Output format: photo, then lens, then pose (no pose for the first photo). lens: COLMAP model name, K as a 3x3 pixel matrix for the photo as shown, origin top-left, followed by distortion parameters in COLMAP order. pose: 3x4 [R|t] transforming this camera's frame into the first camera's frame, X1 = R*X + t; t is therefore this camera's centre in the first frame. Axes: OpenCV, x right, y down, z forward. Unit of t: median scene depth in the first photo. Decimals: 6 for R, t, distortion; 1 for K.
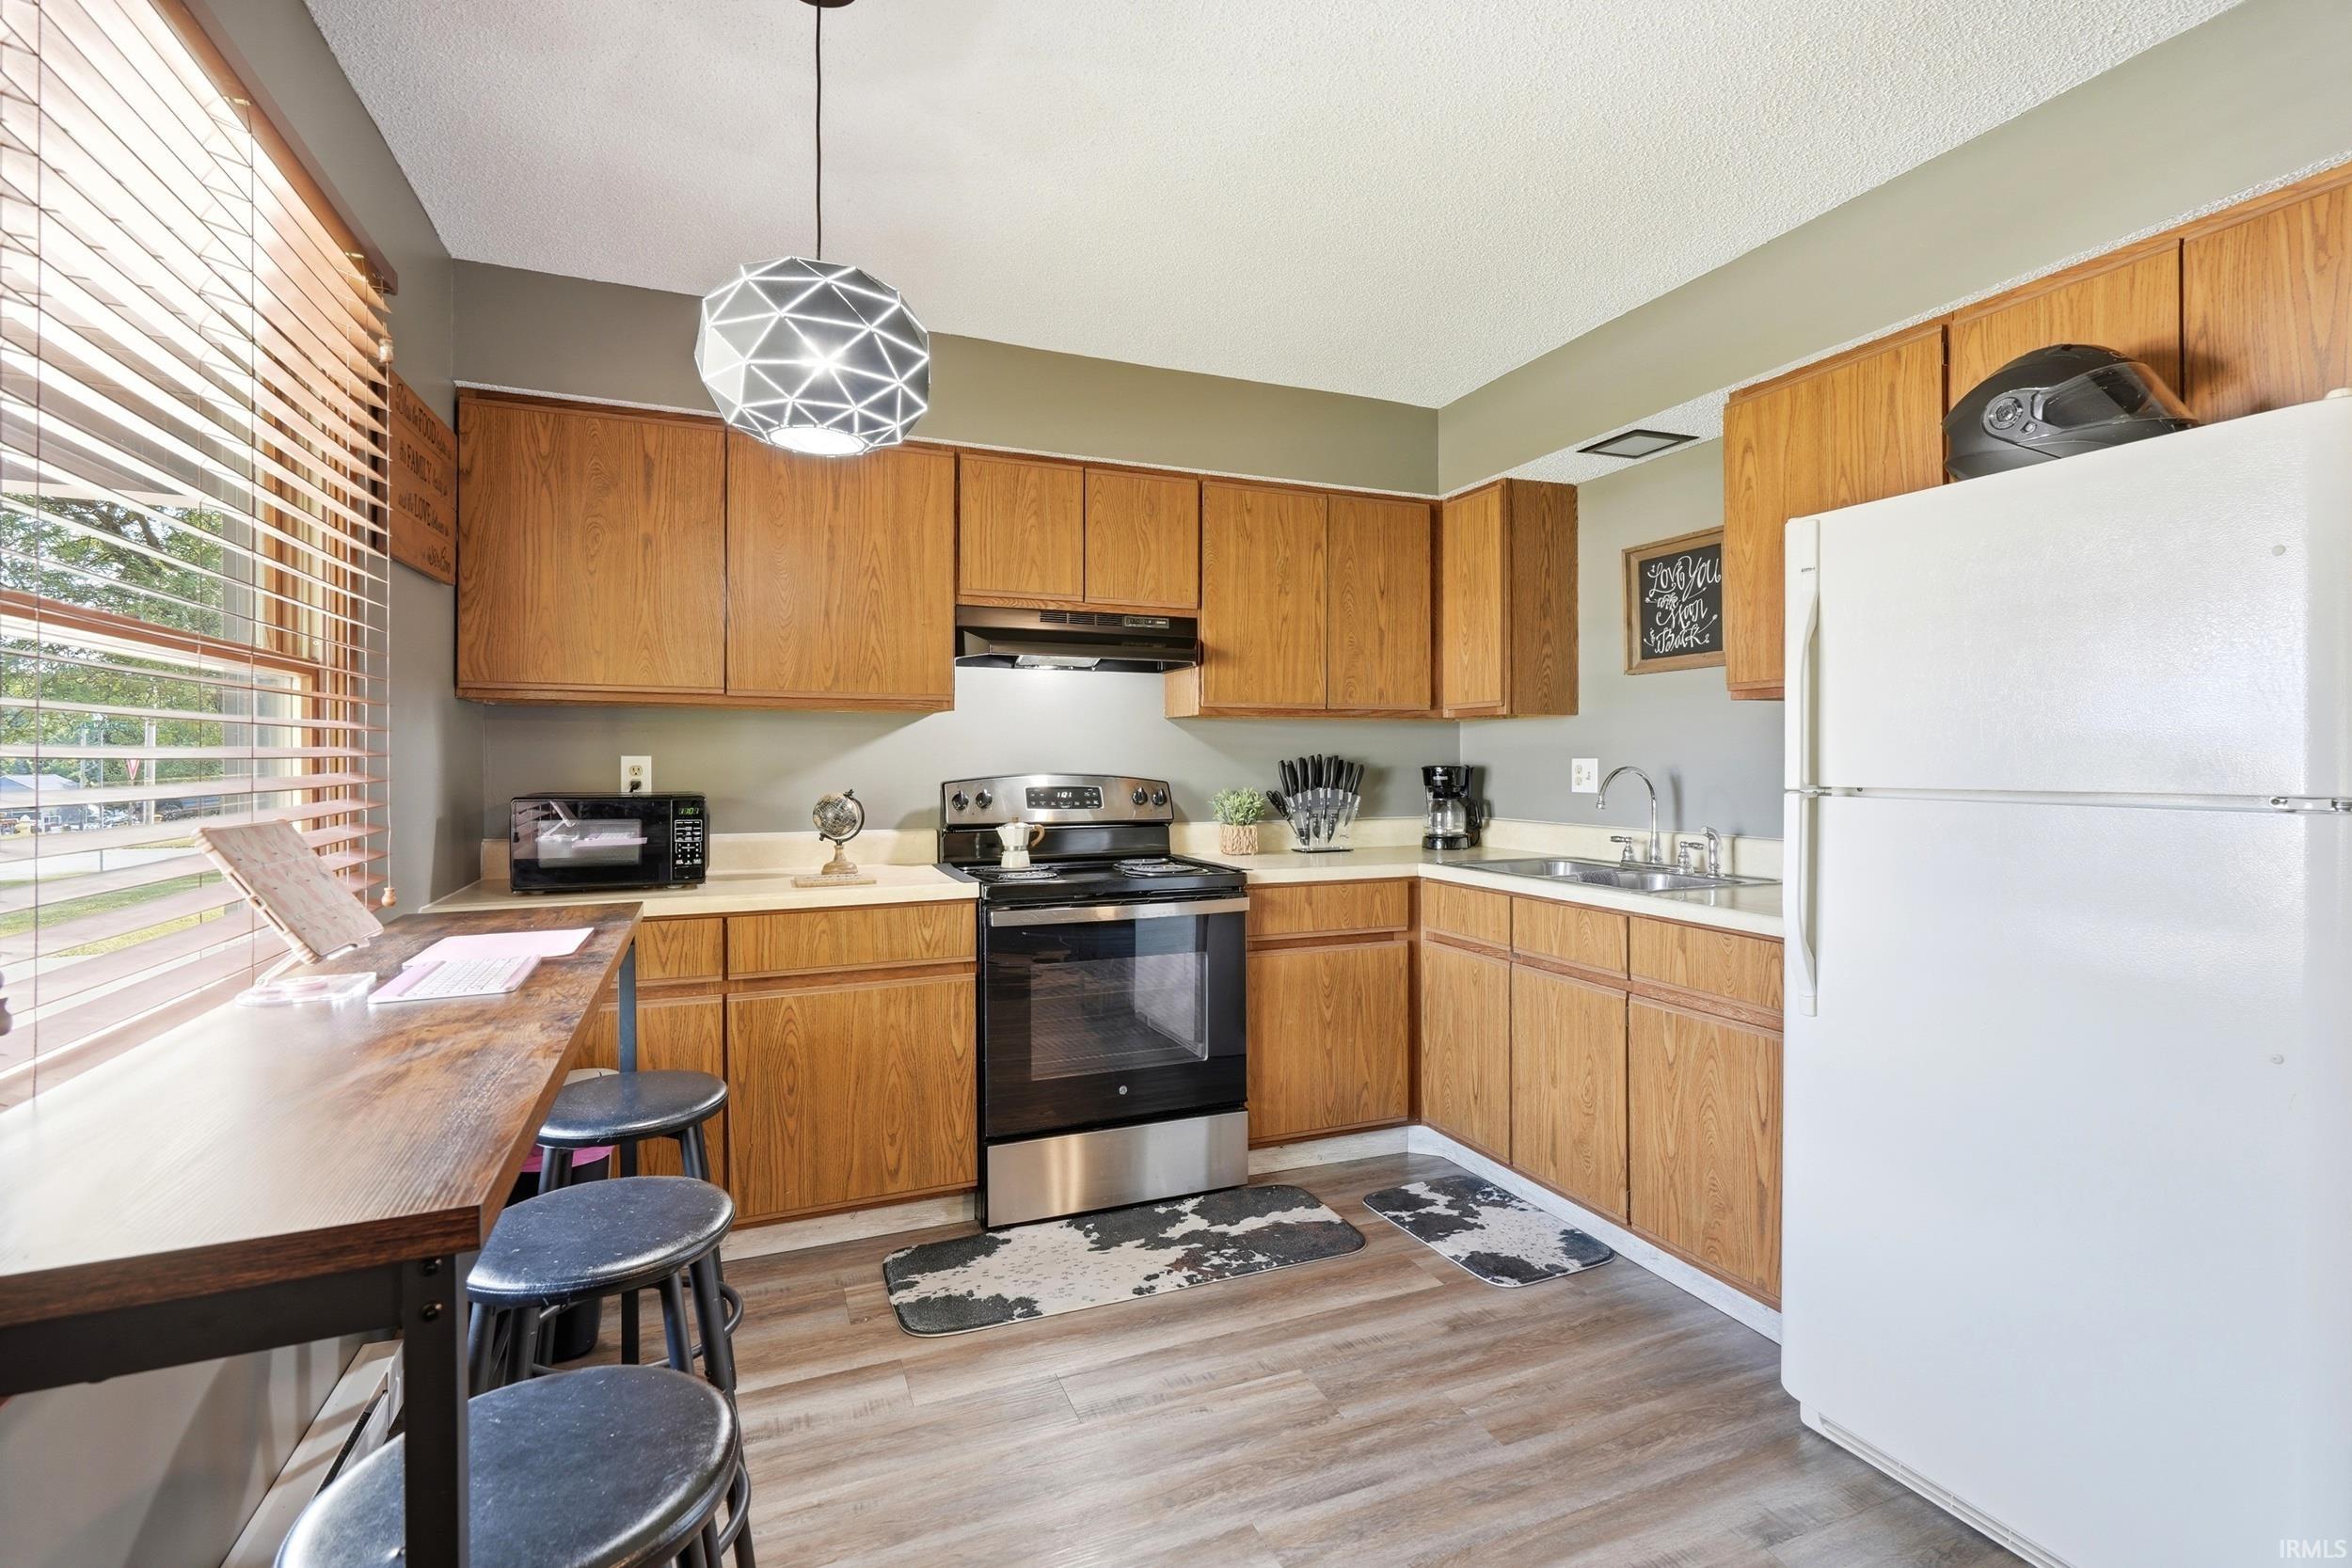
lens RADIAL K [[1069.9, 0, 1201.9], [0, 1069.9, 761.7], [0, 0, 1]] dist [-0.003693, 0.003769]
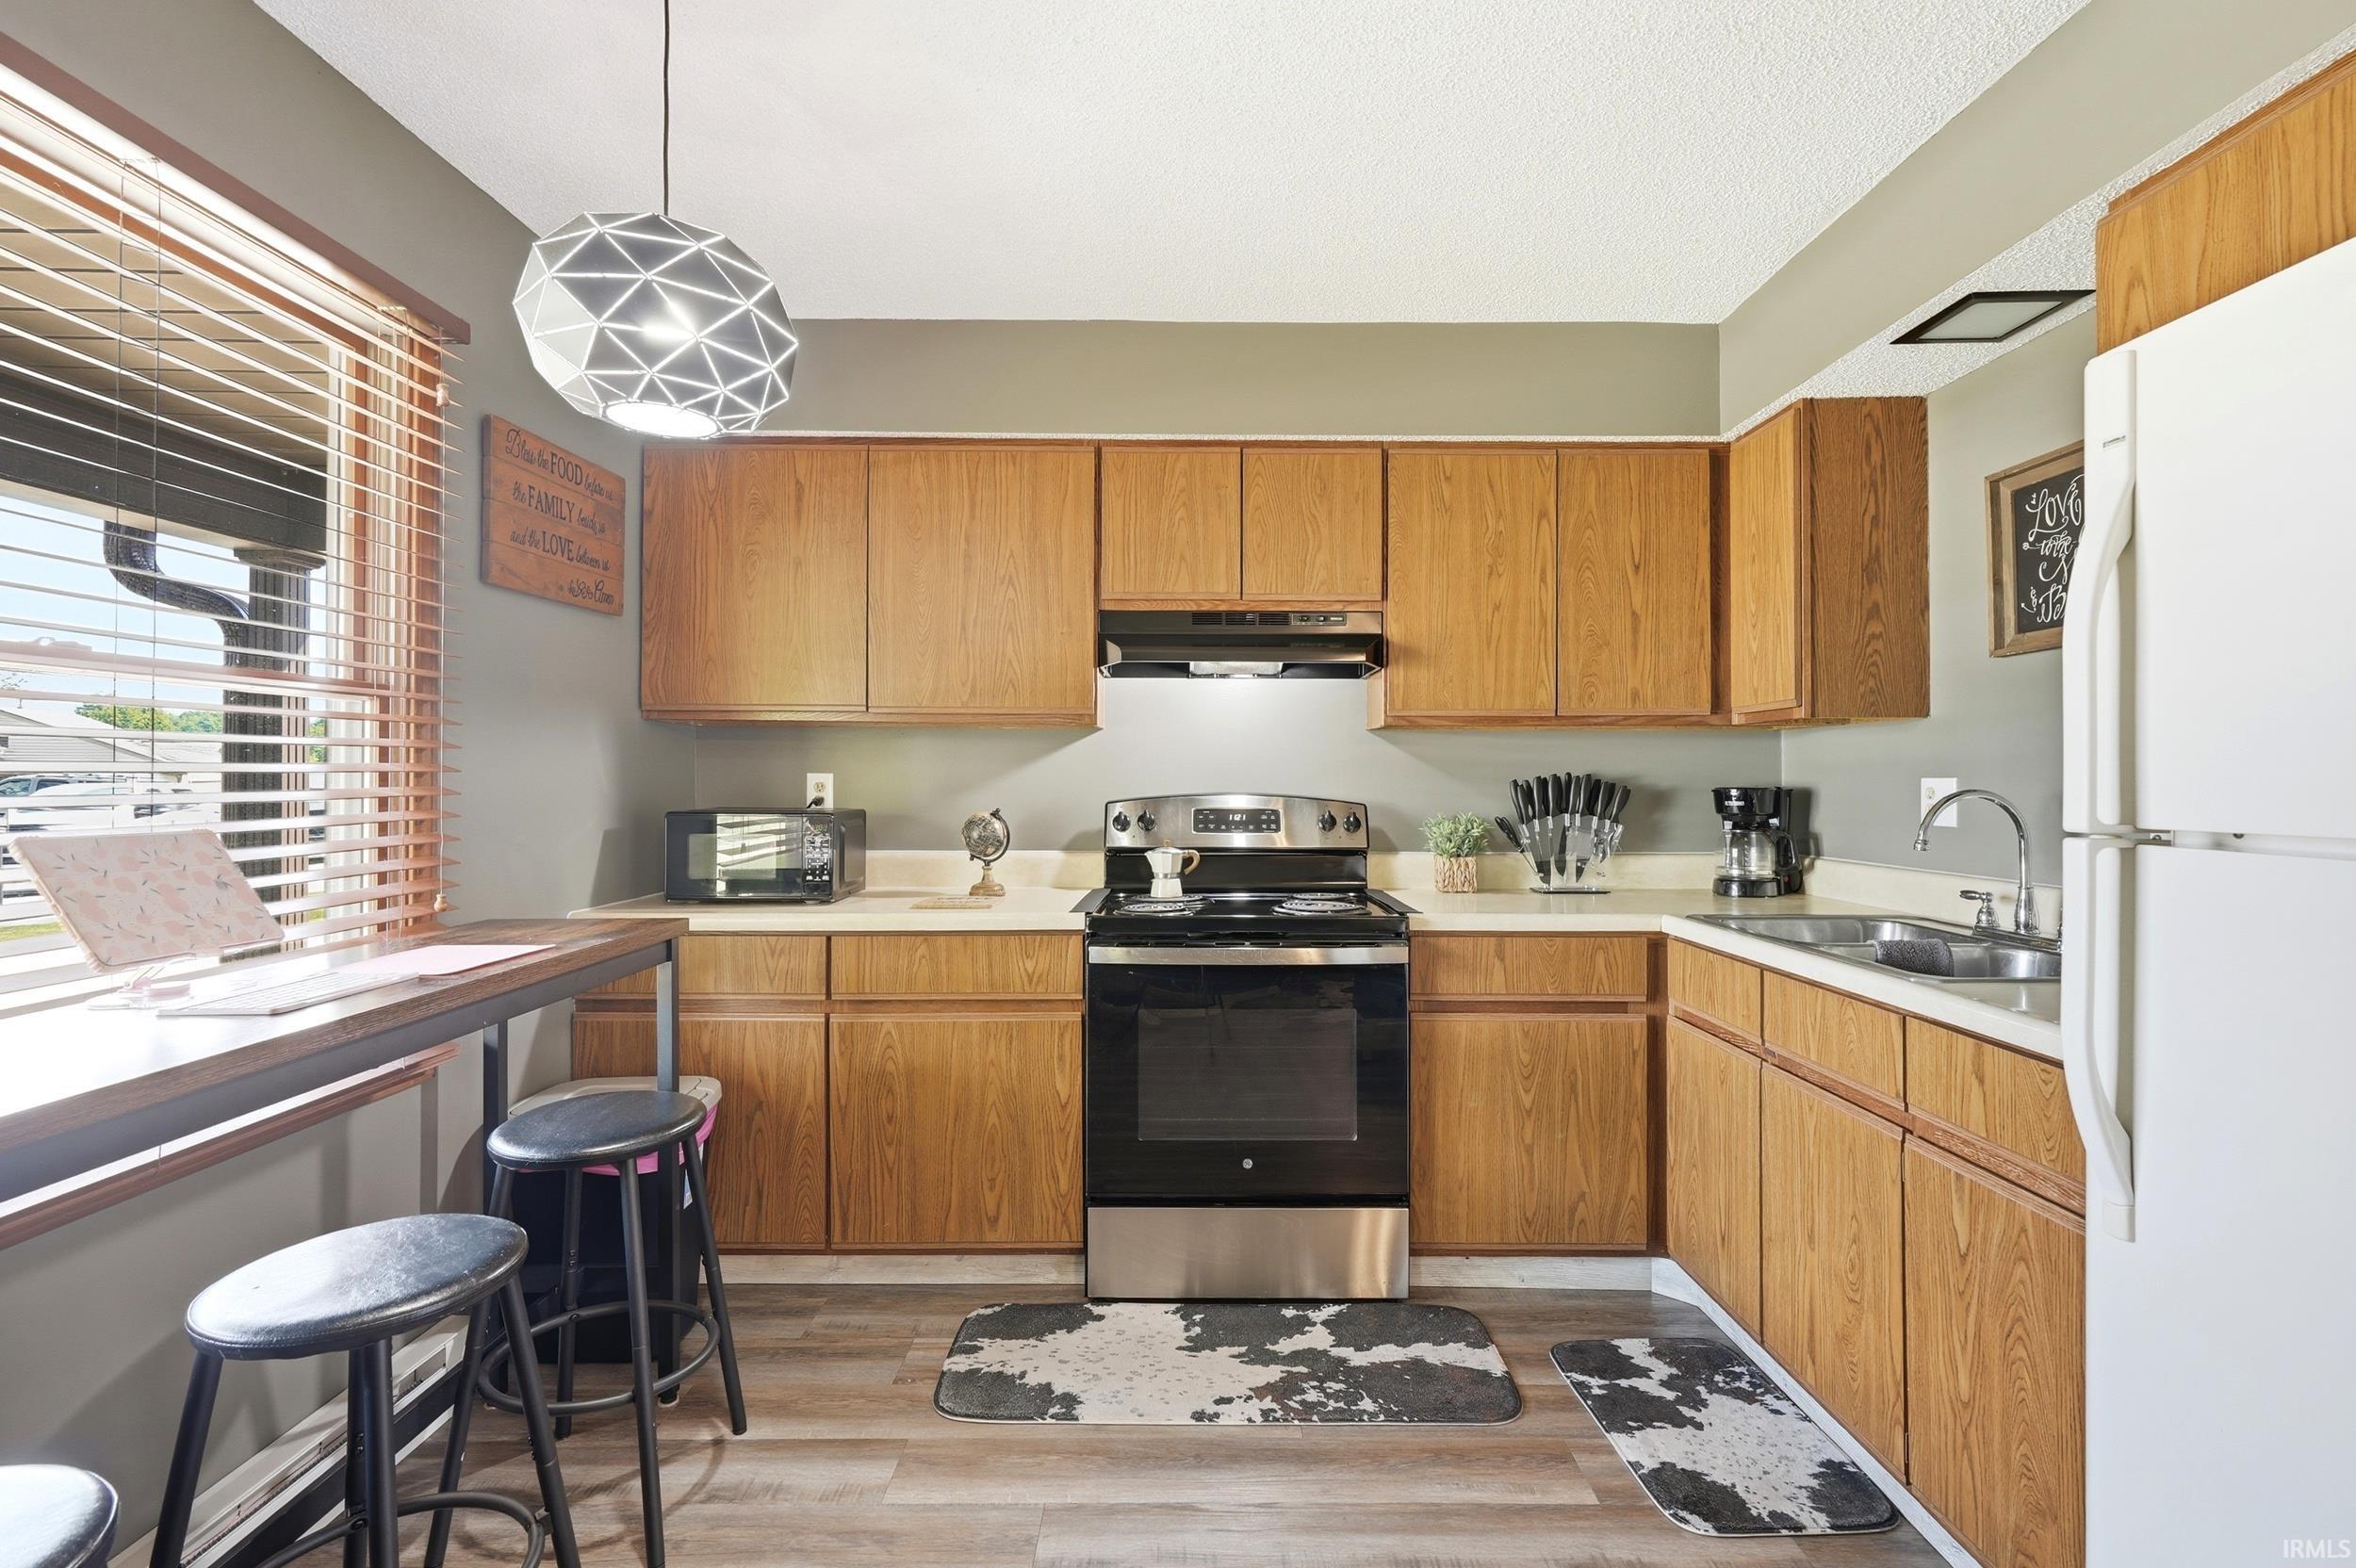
lens RADIAL K [[1071.8, 0, 1192.2], [0, 1071.8, 769.3], [0, 0, 1]] dist [-0.003693, 0.003769]
pose [[0.921156, -0.000592, -0.389193, 0.212863], [-0.003327, 0.999950, -0.009395, -0.000644], [0.389179, 0.009949, 0.921108, 0.183038]]
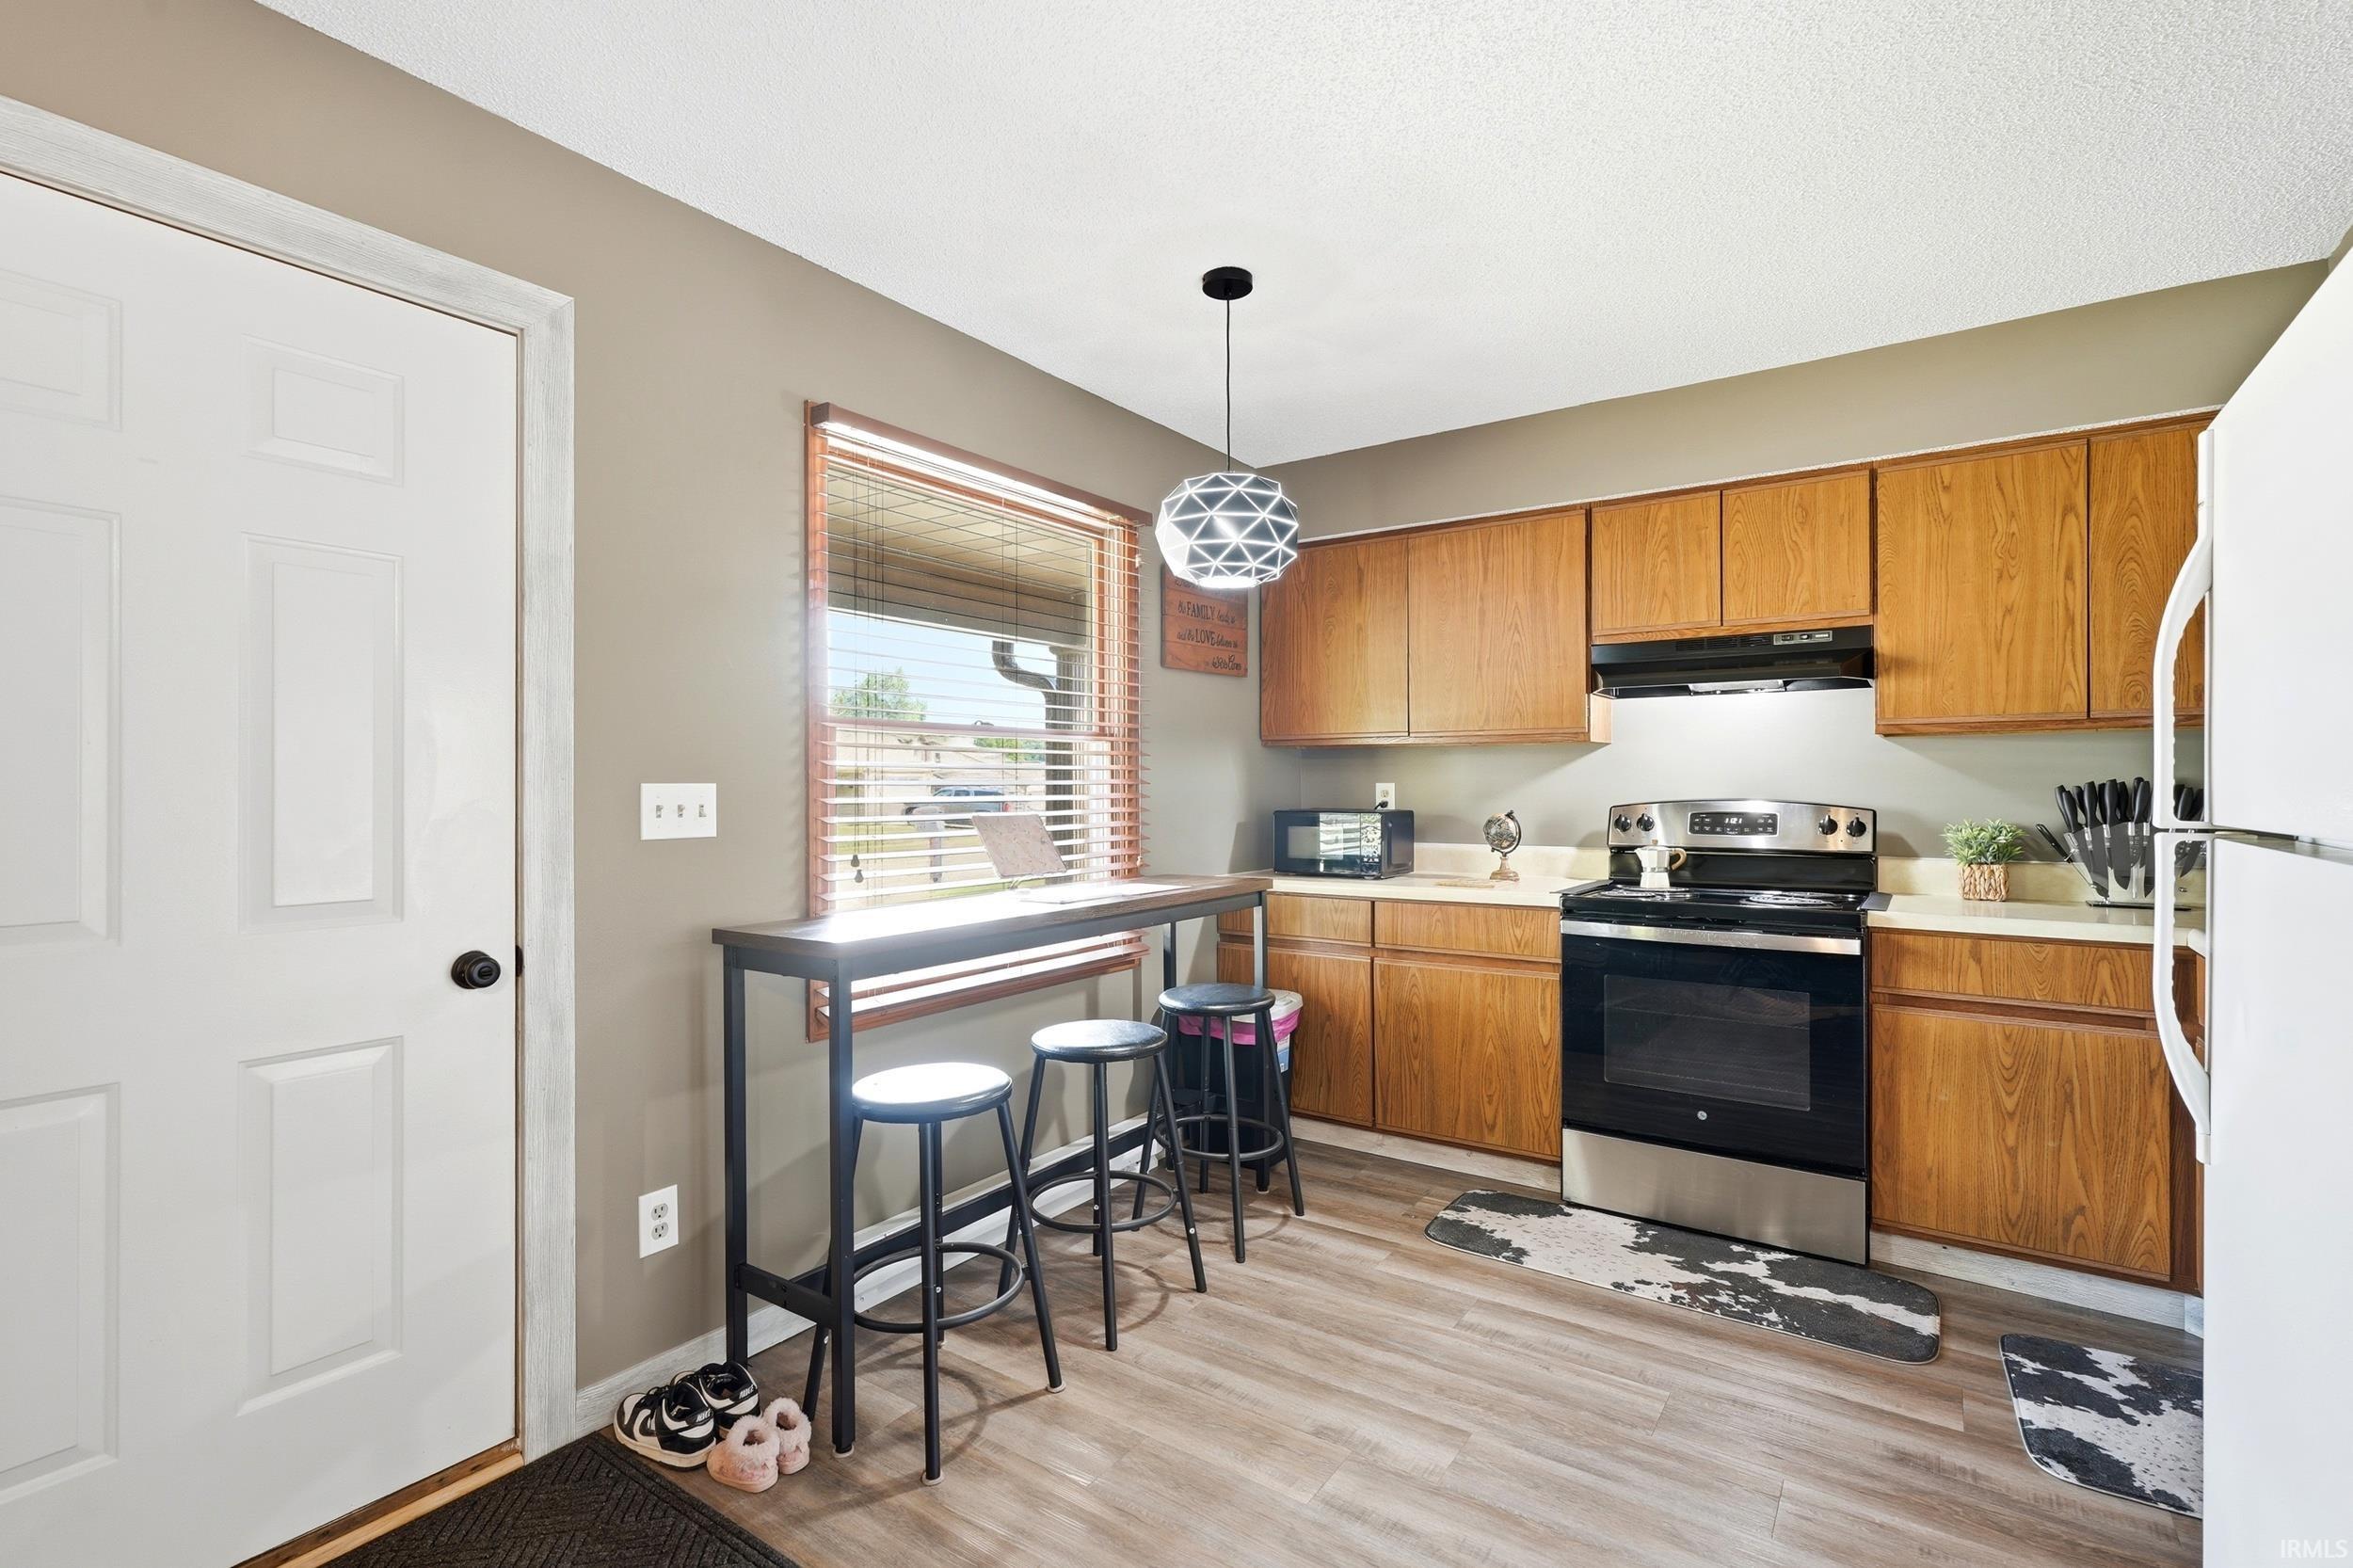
lens RADIAL K [[1070.4, 0, 1197.1], [0, 1070.4, 785.6], [0, 0, 1]] dist [-0.003693, 0.003769]
pose [[0.541440, -0.000459, -0.840739, 0.496548], [0.000892, 1.000000, 0.000028, -0.002109], [0.840739, -0.000765, 0.541440, 0.058417]]
